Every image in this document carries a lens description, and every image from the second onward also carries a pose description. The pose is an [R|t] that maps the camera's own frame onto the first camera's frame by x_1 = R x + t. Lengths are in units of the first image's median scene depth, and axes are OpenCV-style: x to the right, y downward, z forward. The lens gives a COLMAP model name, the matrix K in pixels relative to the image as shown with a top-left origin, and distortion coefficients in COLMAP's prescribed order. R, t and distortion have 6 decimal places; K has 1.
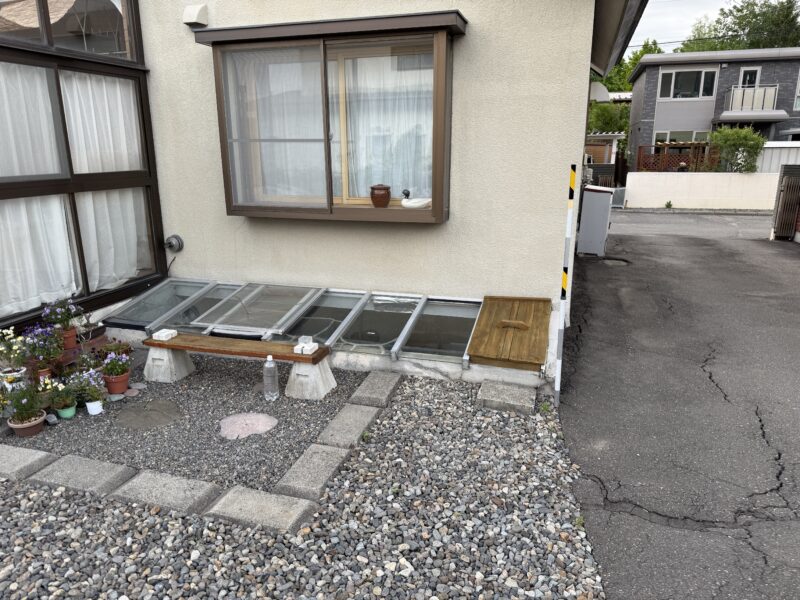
lens RADIAL K [[566.6, 0, 392.4], [0, 566.6, 302.5], [0, 0, 1]] dist [0.039748, -0.050472]
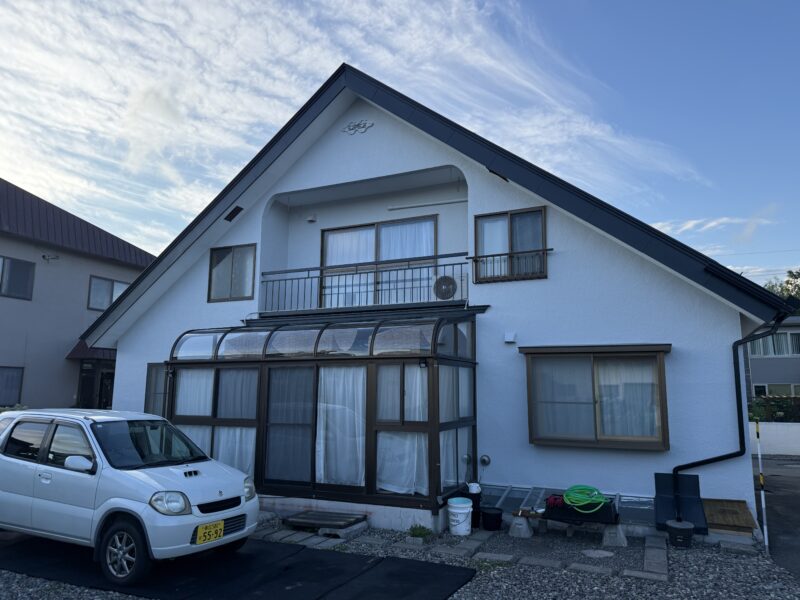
lens RADIAL K [[566.6, 0, 394.2], [0, 566.6, 300.7], [0, 0, 1]] dist [0.039748, -0.050472]
pose [[0.991862, -0.006144, -0.127170, -0.573770], [-0.046436, 0.912575, -0.406264, 0.209548], [0.118548, 0.408863, 0.904863, -0.964543]]
